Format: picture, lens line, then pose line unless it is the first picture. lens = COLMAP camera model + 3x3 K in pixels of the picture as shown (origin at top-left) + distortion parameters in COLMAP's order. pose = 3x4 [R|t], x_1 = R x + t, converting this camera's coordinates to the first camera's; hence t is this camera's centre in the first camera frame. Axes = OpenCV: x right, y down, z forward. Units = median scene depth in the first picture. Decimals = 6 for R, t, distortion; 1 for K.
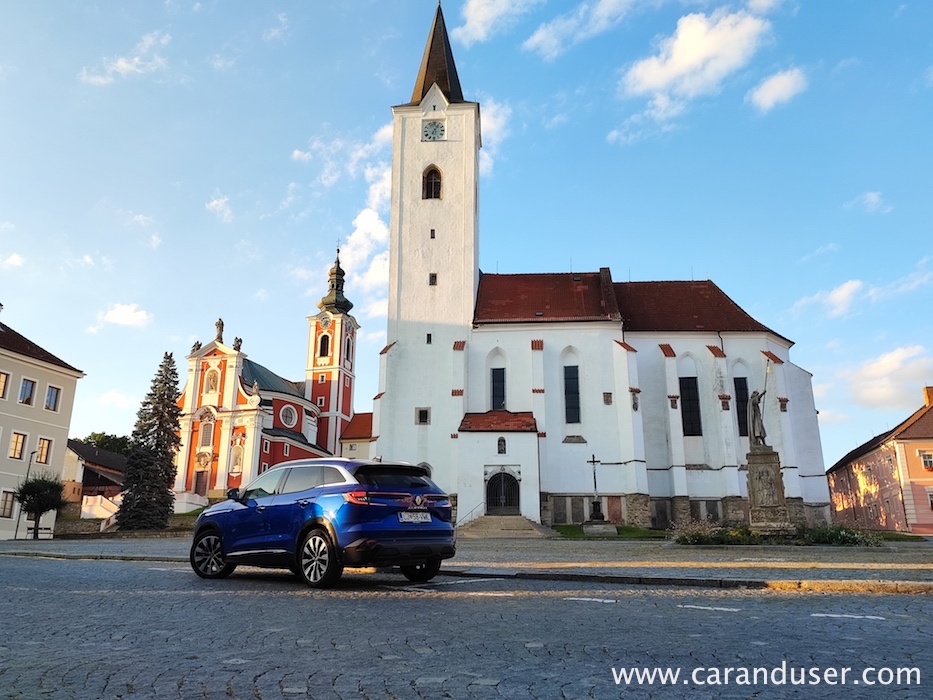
lens RADIAL K [[678.2, 0, 461.0], [0, 678.2, 340.9], [0, 0, 1]] dist [0.029944, -0.010150]
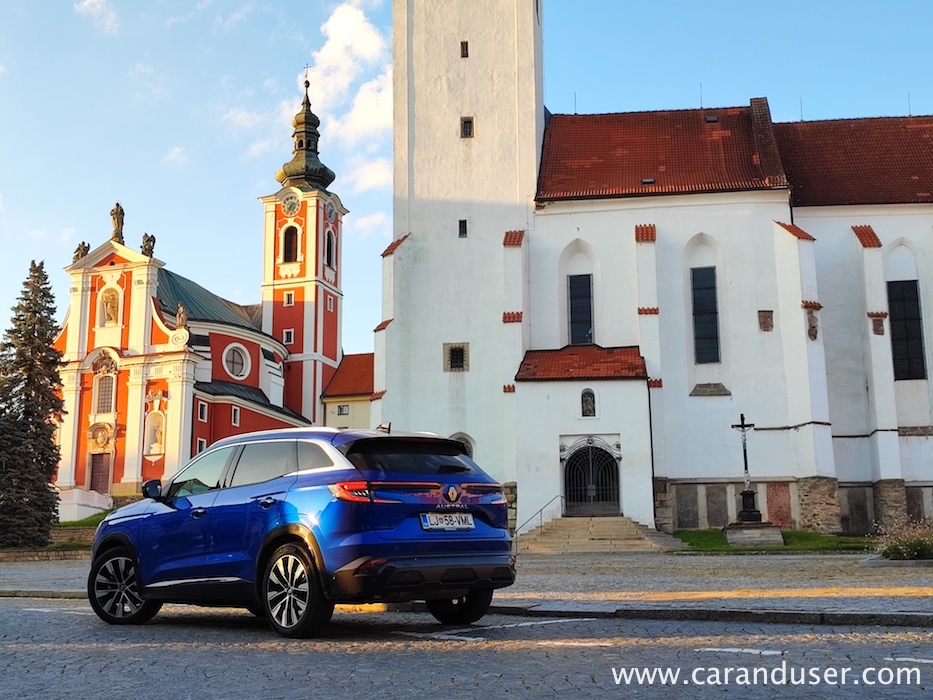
lens RADIAL K [[678.2, 0, 465.1], [0, 678.2, 349.1], [0, 0, 1]] dist [0.029944, -0.010150]
pose [[0.998281, -0.021242, -0.054631, -0.015234], [0.027664, 0.992433, 0.119629, 0.032094], [0.051677, -0.120935, 0.991314, 0.405560]]
